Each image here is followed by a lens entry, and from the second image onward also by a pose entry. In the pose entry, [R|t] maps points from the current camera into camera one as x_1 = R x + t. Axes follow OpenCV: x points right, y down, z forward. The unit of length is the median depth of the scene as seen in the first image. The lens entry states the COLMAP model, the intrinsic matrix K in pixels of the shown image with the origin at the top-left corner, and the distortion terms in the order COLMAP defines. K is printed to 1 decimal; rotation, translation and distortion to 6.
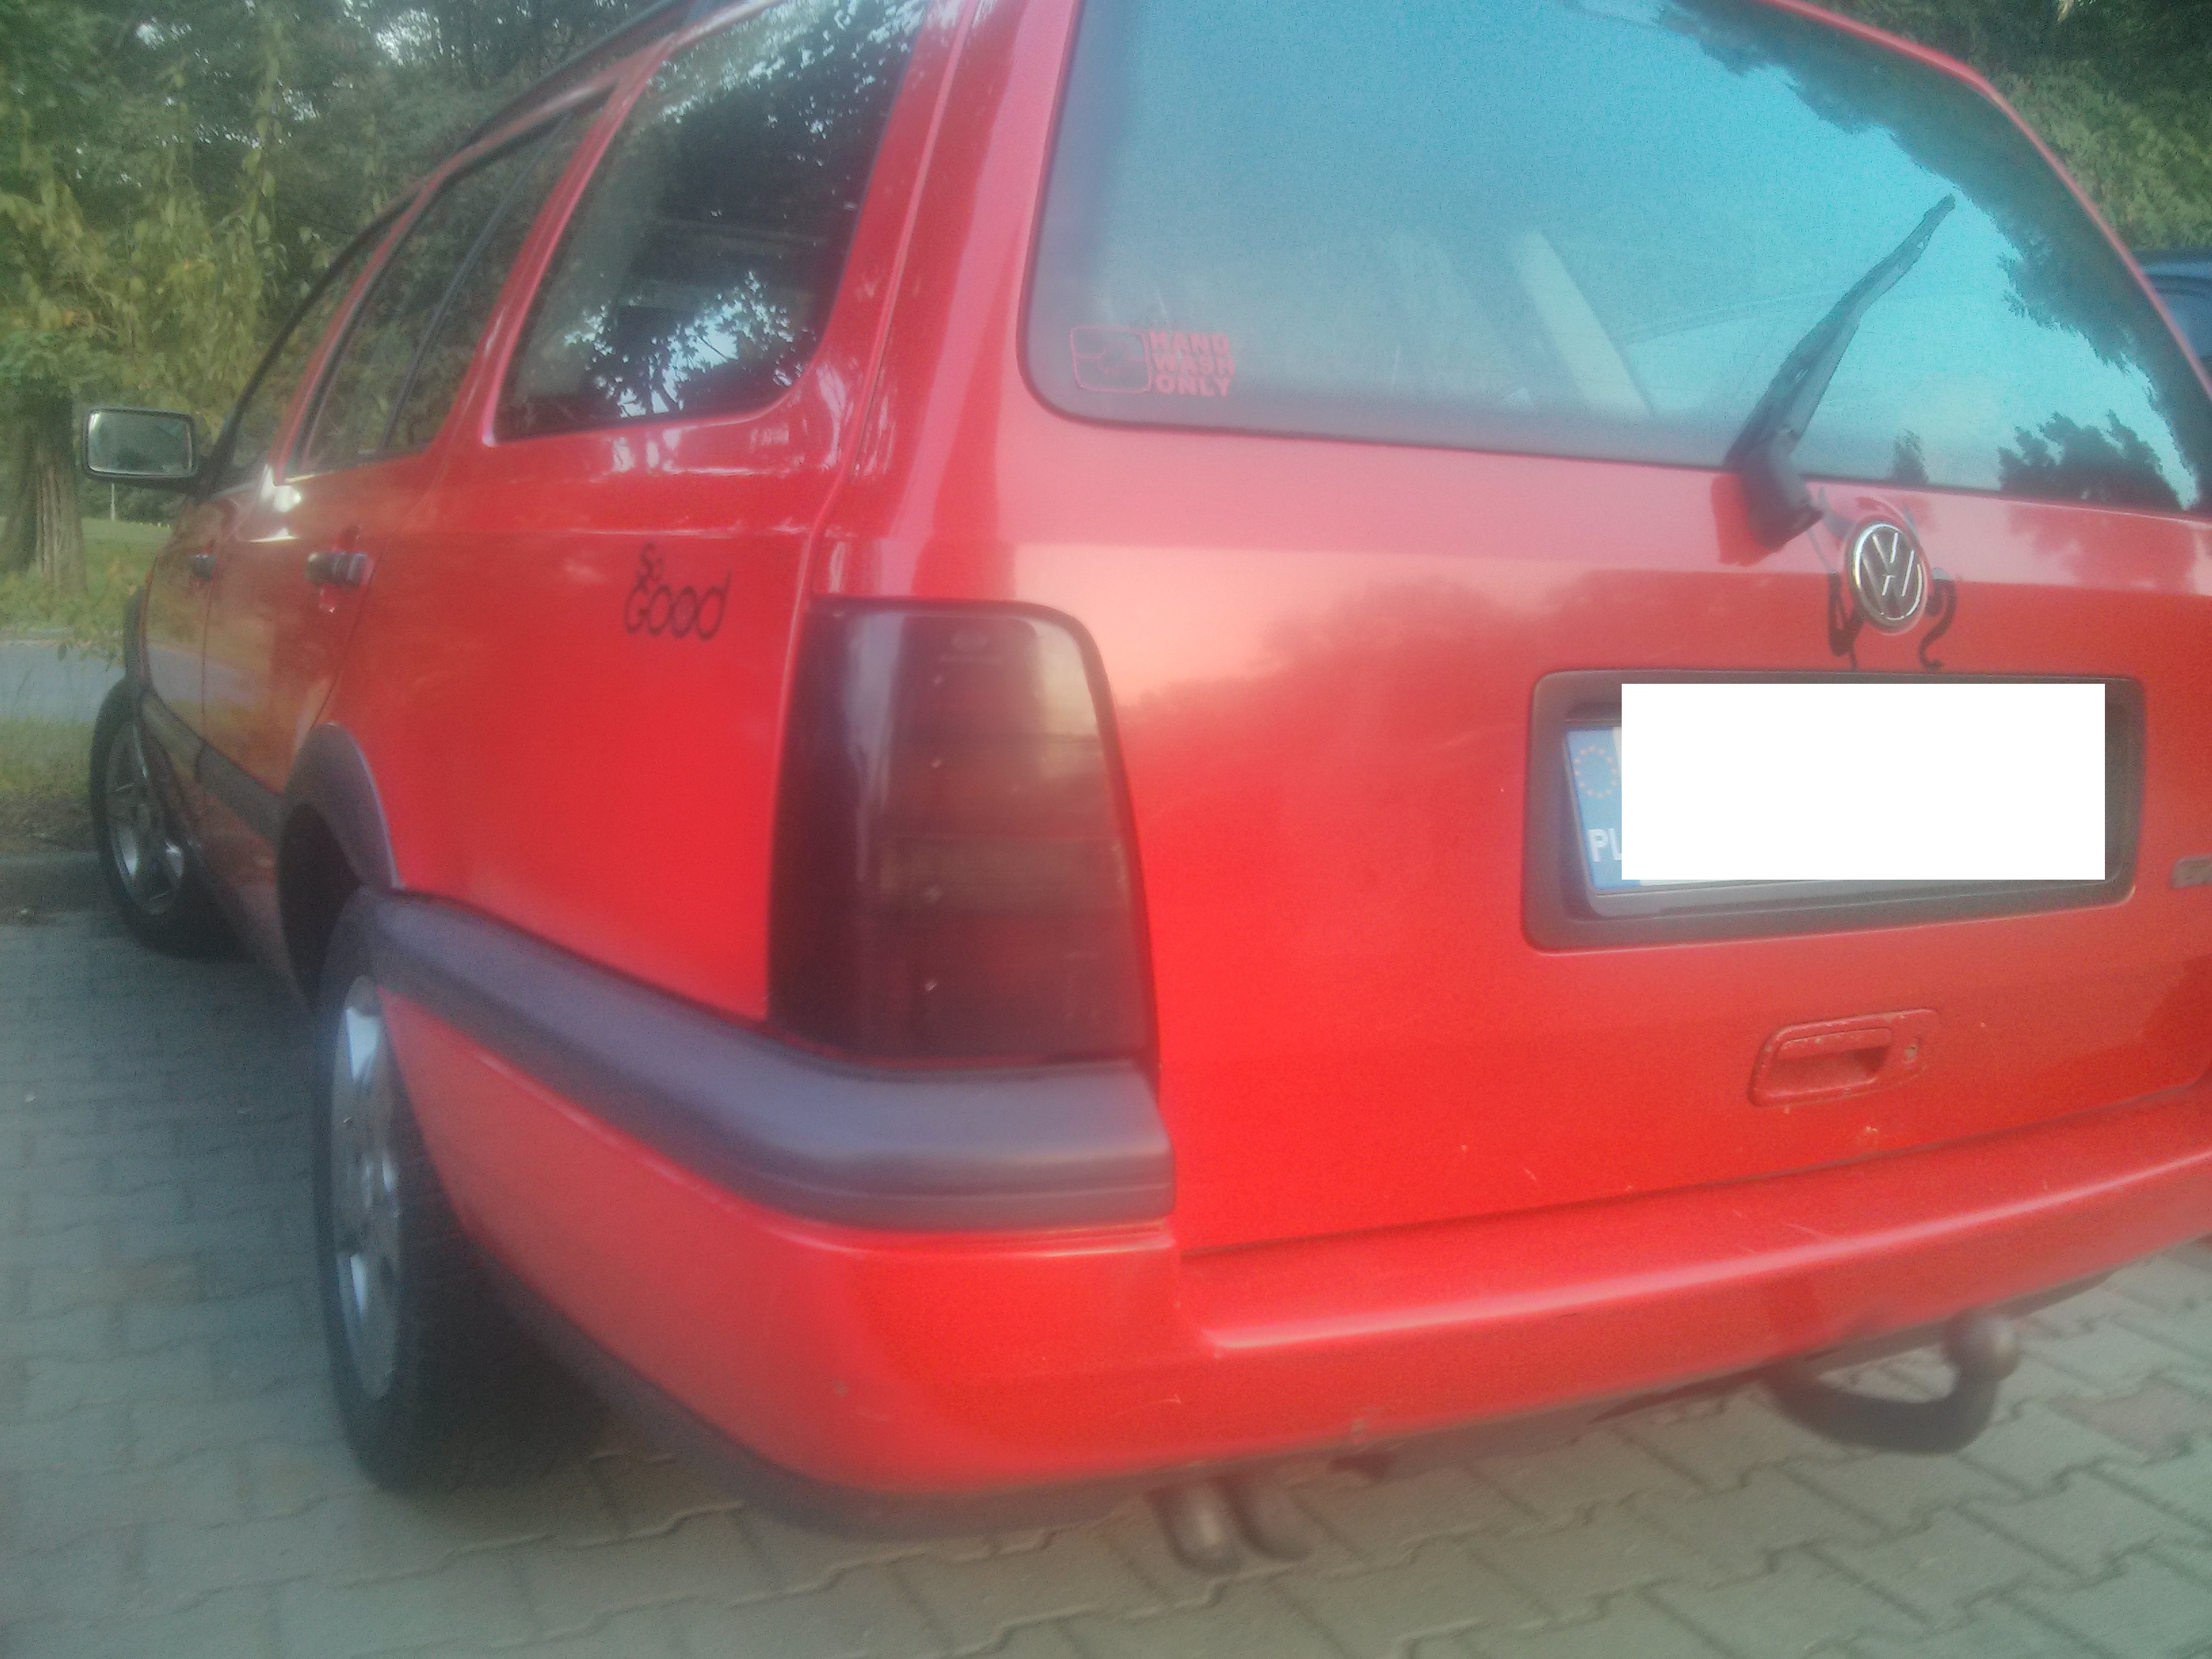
lens RADIAL K [[2051.6, 0, 1081.8], [0, 2051.6, 842.5], [0, 0, 1]] dist [-0.042122, 0.000000]
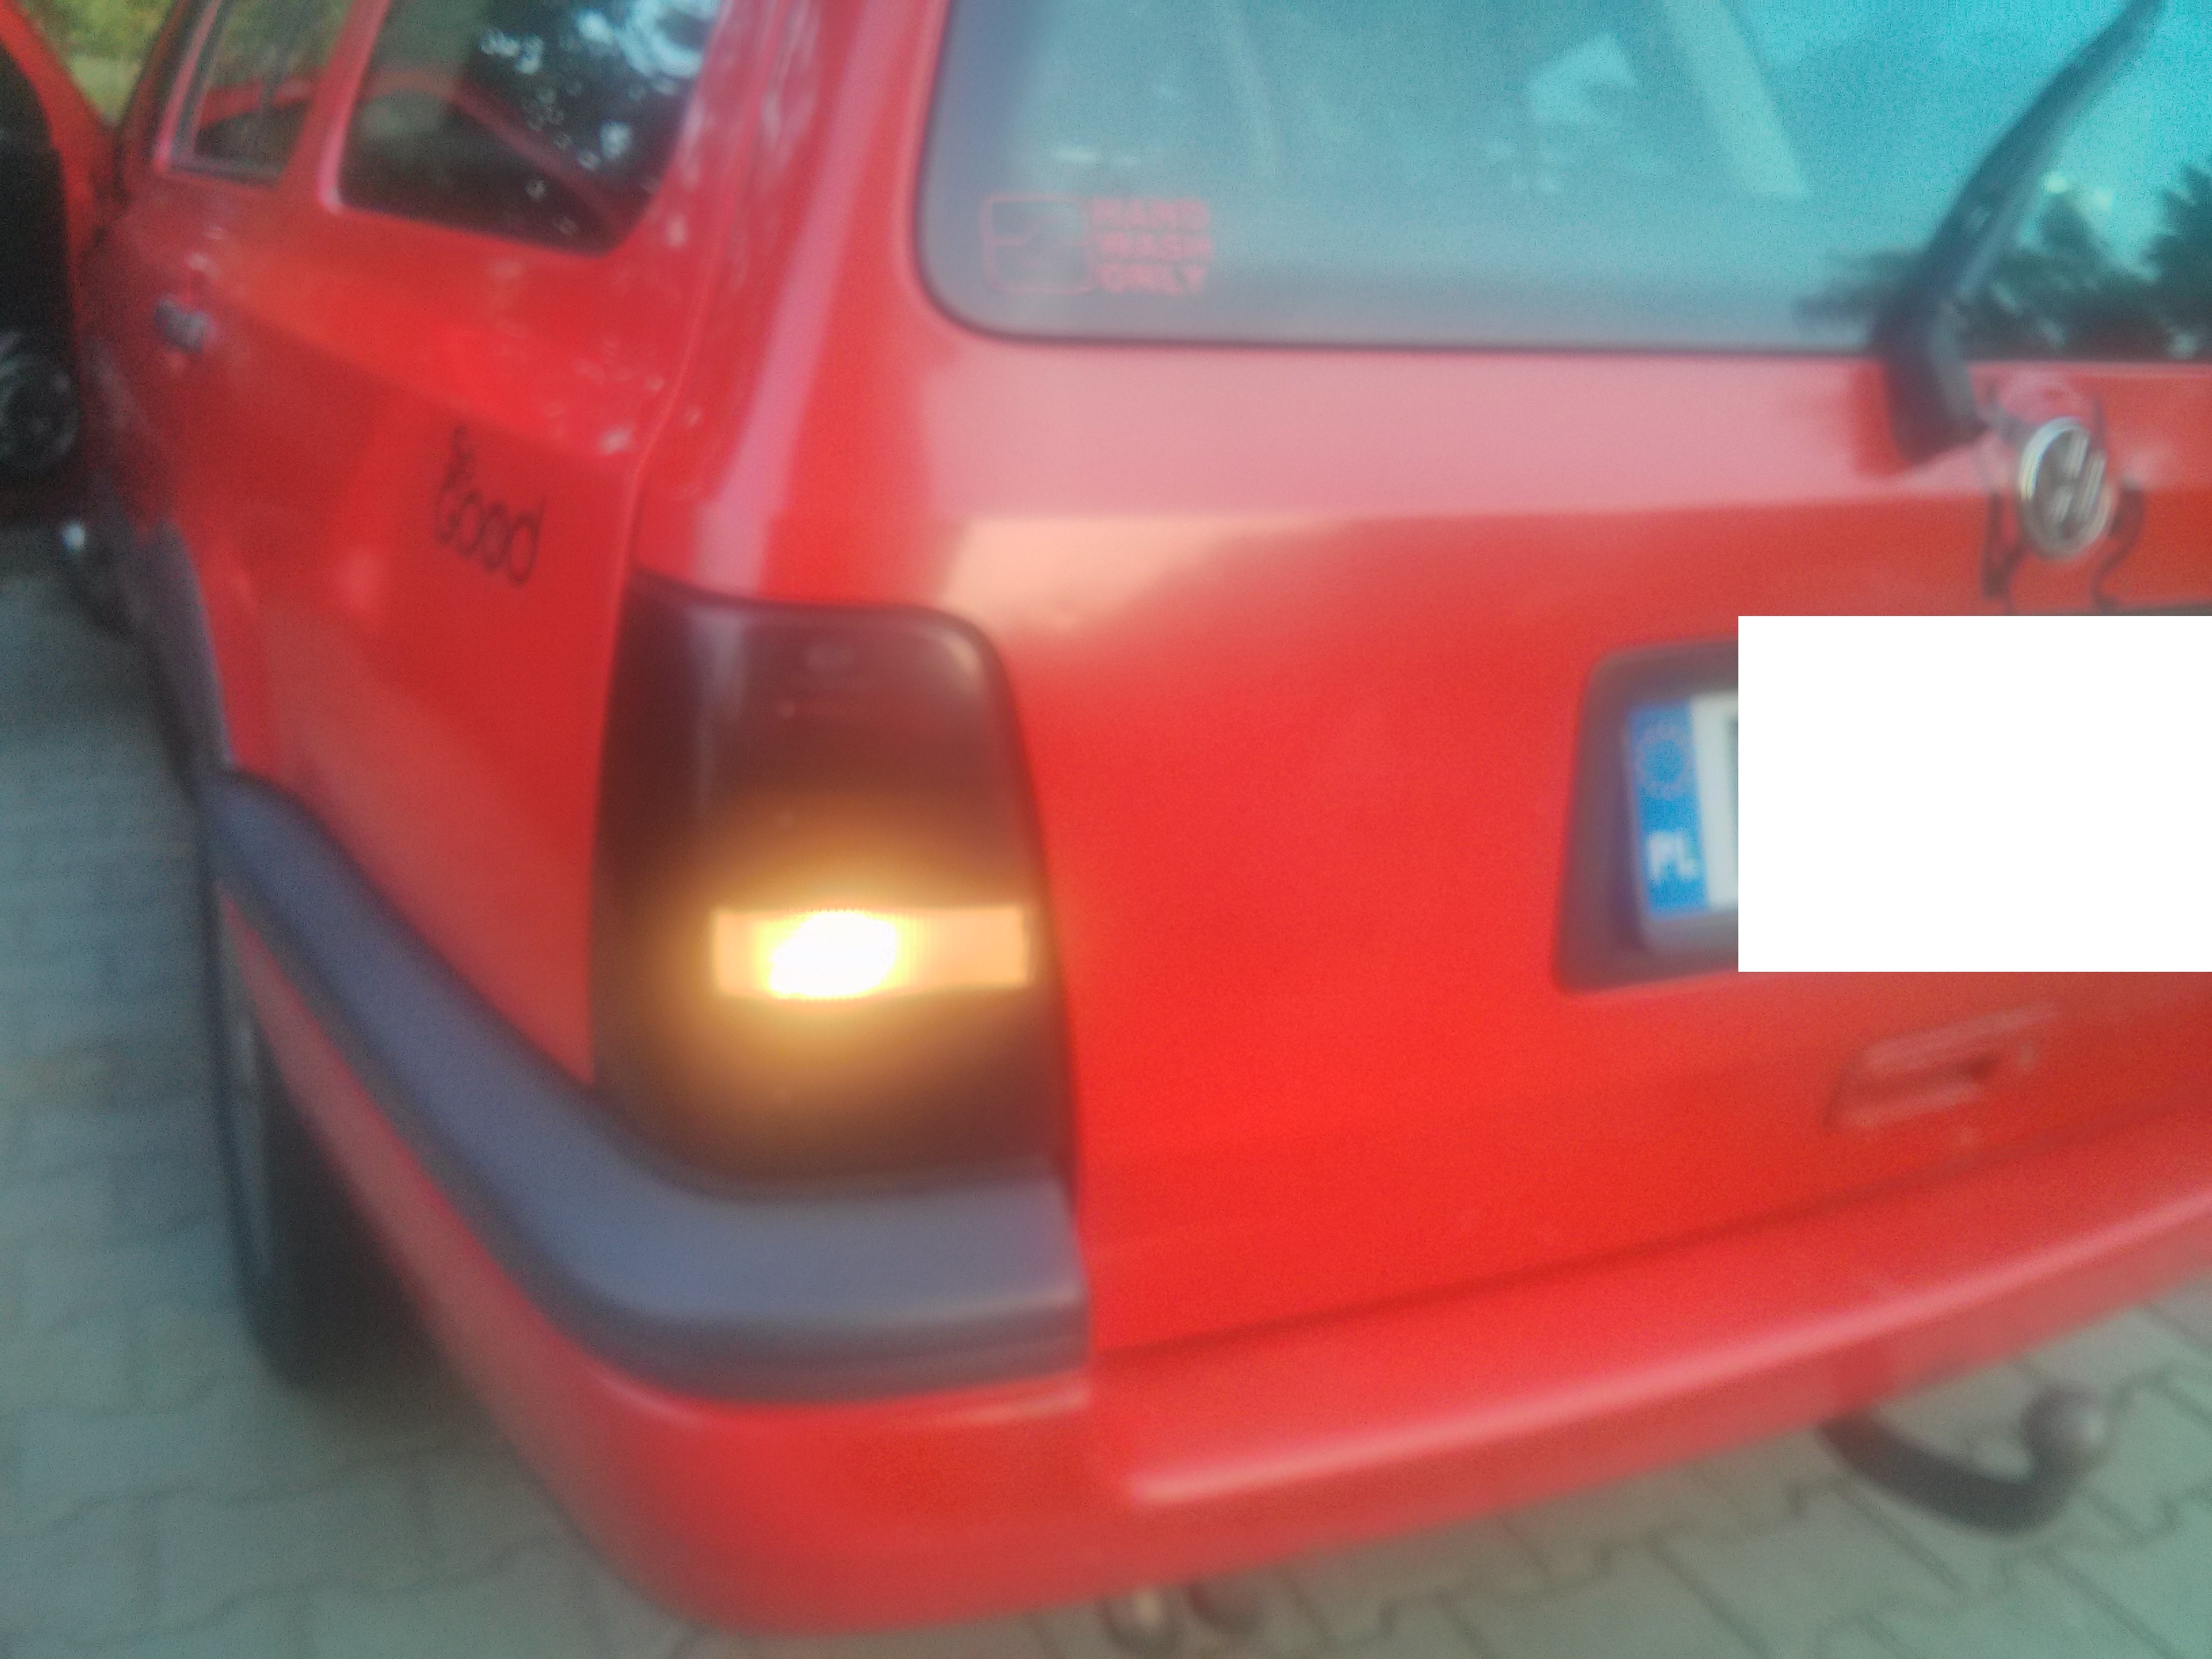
lens RADIAL K [[2051.6, 0, 1091.0], [0, 2051.6, 808.8], [0, 0, 1]] dist [-0.042122, 0.000000]
pose [[0.999299, 0.030445, -0.021790, 0.046330], [-0.025756, 0.981426, 0.190103, -0.150541], [0.027173, -0.189408, 0.981522, 0.210521]]
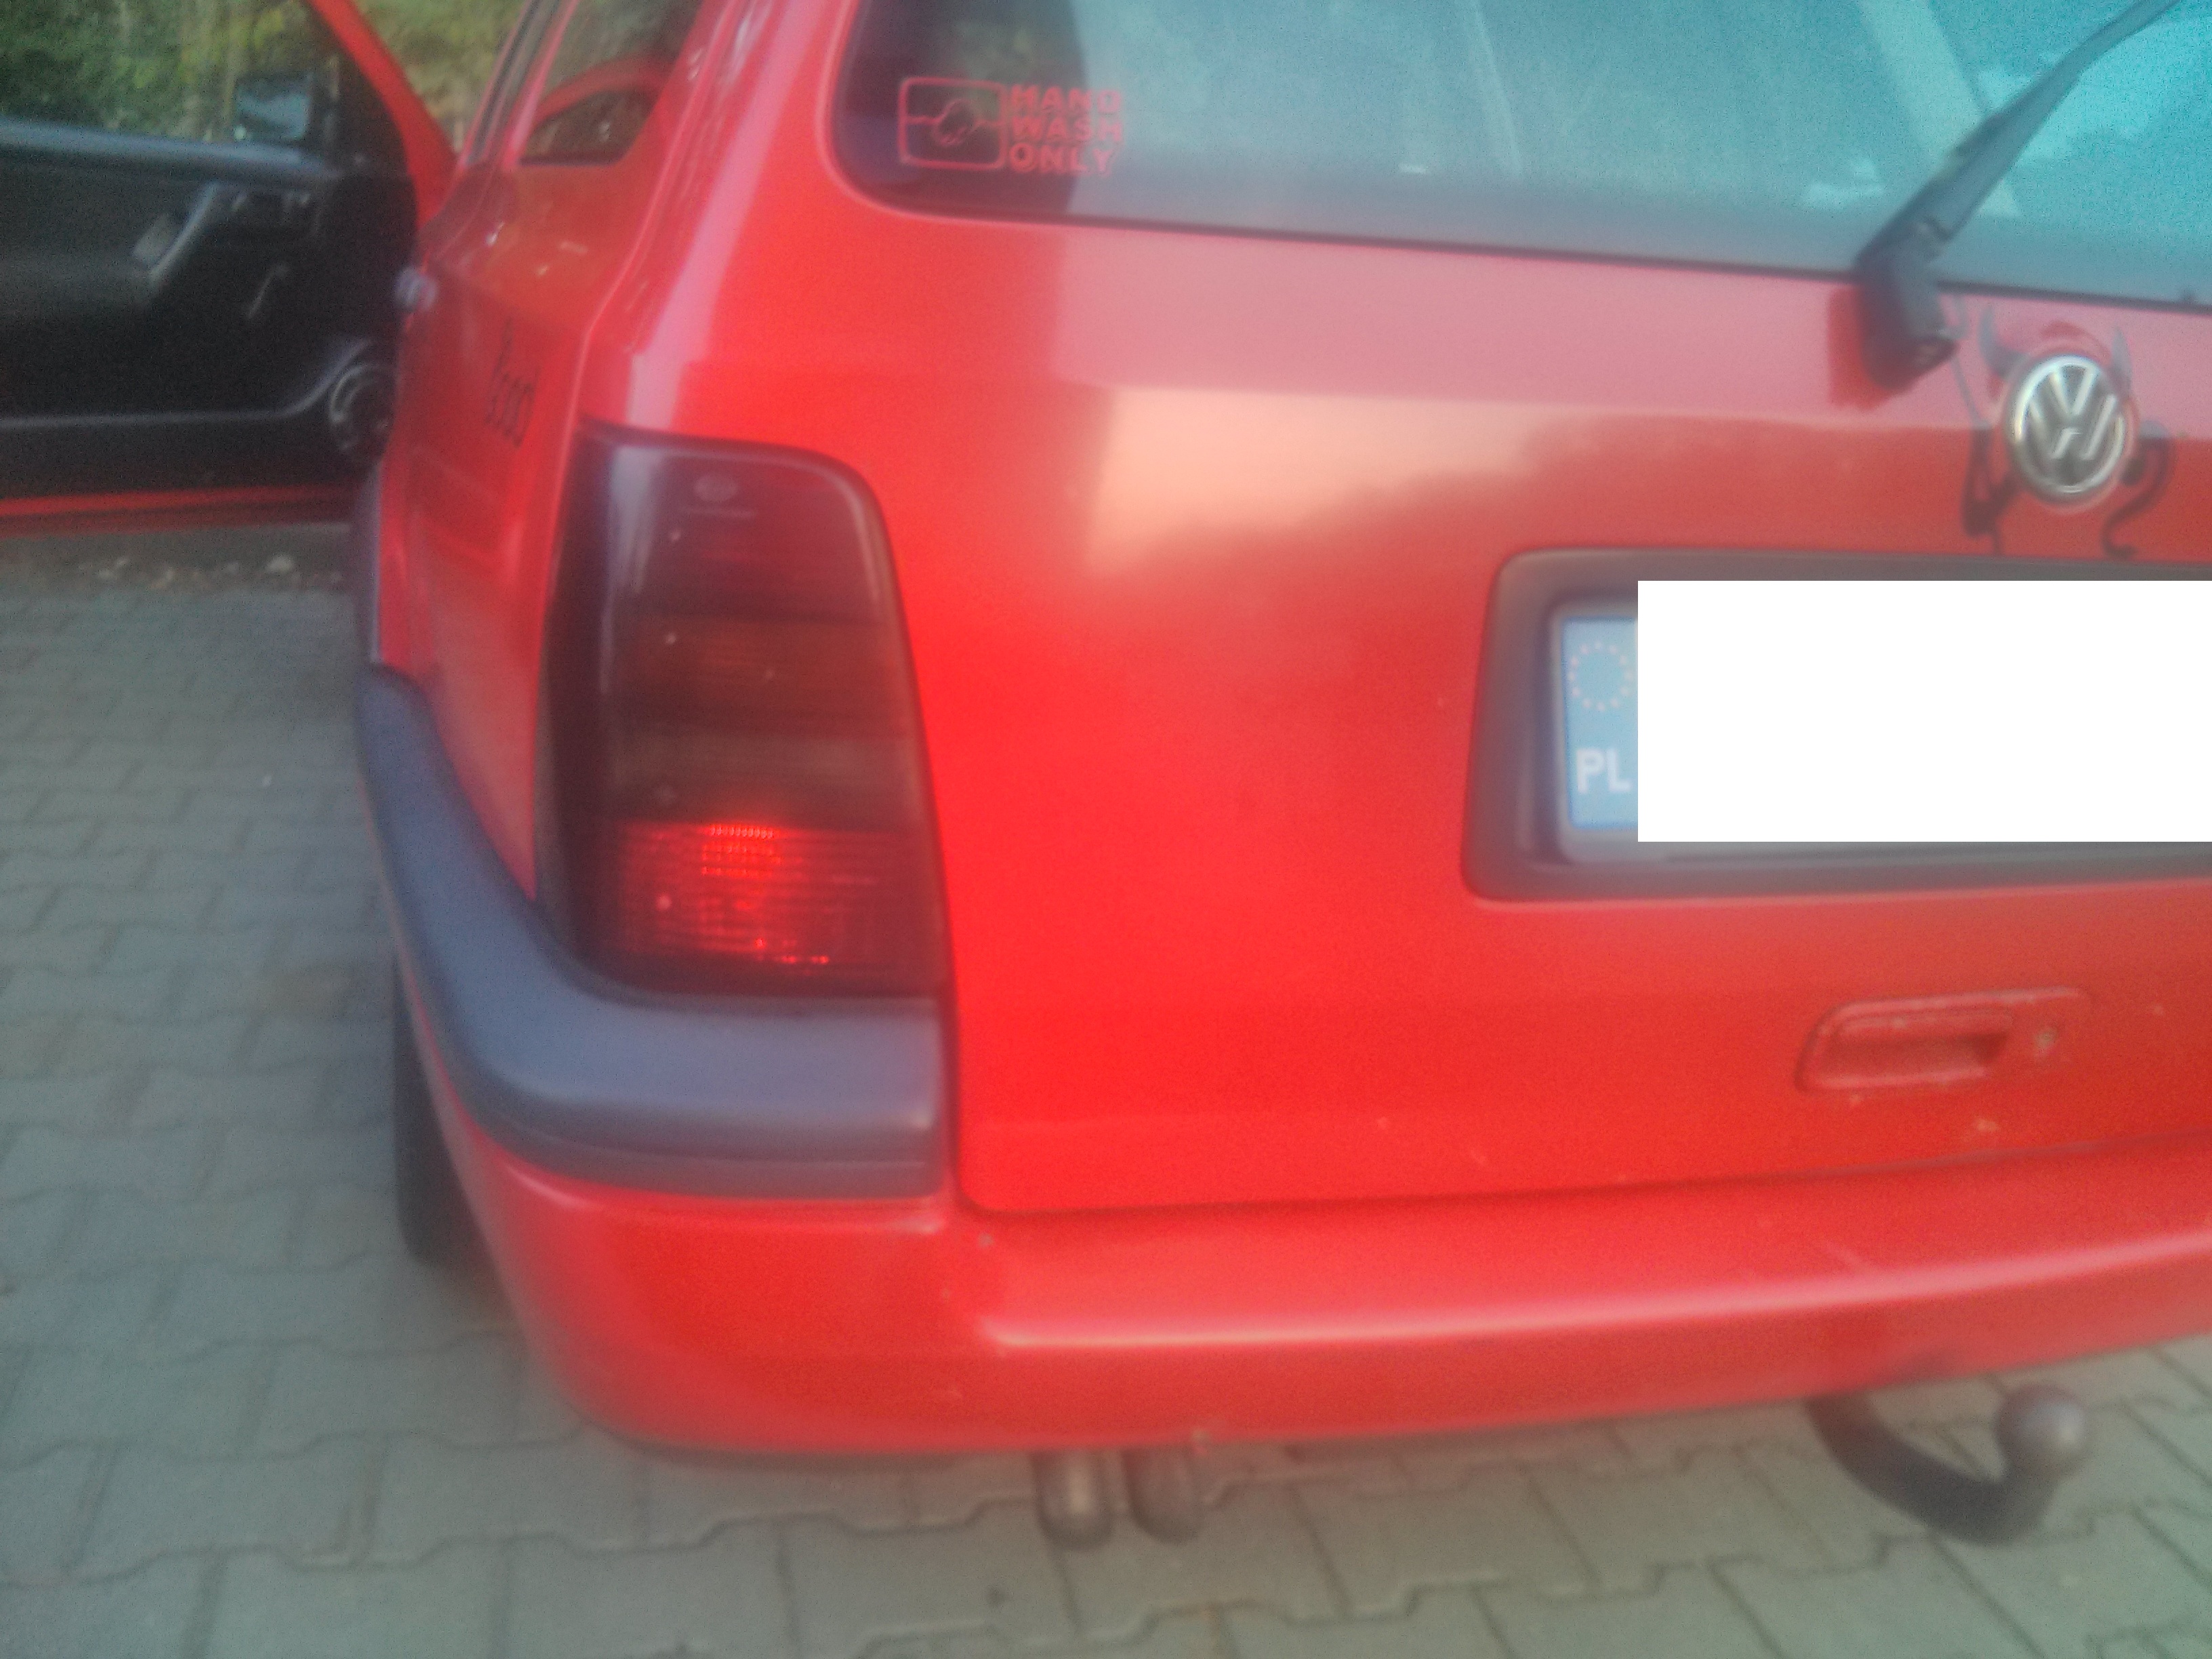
lens RADIAL K [[2051.6, 0, 1120.8], [0, 2051.6, 834.7], [0, 0, 1]] dist [-0.042122, 0.000000]
pose [[0.974922, 0.095020, -0.201243, 0.222673], [-0.062978, 0.985101, 0.160030, -0.082904], [0.213450, -0.143343, 0.966381, 0.188694]]
